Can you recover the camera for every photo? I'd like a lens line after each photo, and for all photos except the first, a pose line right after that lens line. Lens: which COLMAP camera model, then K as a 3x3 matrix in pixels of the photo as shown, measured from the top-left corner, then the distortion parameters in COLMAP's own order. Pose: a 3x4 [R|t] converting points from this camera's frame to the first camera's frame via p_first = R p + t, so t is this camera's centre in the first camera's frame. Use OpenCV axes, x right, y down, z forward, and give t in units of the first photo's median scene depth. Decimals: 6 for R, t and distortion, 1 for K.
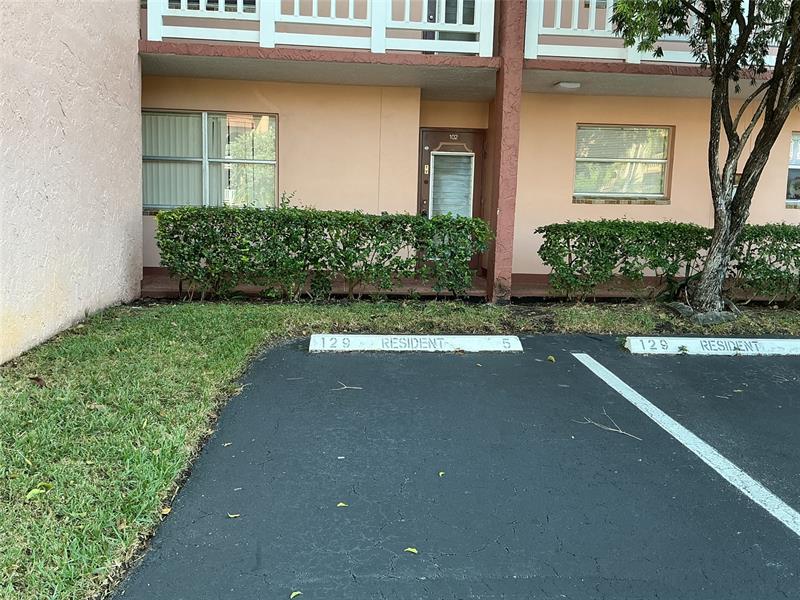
lens RADIAL K [[780.0, 0, 400.0], [0, 780.0, 300.0], [0, 0, 1]] dist [0.151437, -0.351235]
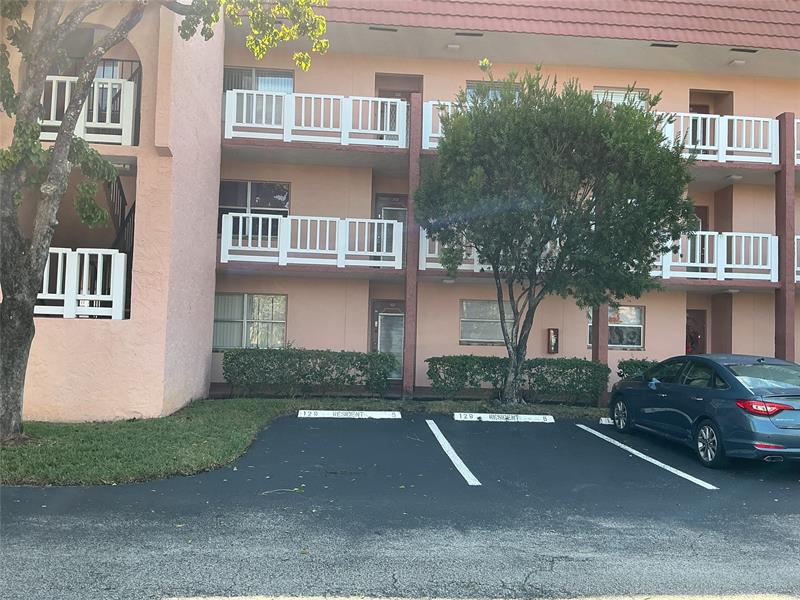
lens RADIAL K [[780.0, 0, 400.0], [0, 780.0, 300.0], [0, 0, 1]] dist [0.151437, -0.351235]
pose [[0.999950, 0.001327, -0.009884, 0.138229], [-0.002971, 0.985742, -0.168235, 0.083533], [0.009520, 0.168256, 0.985697, -0.870994]]
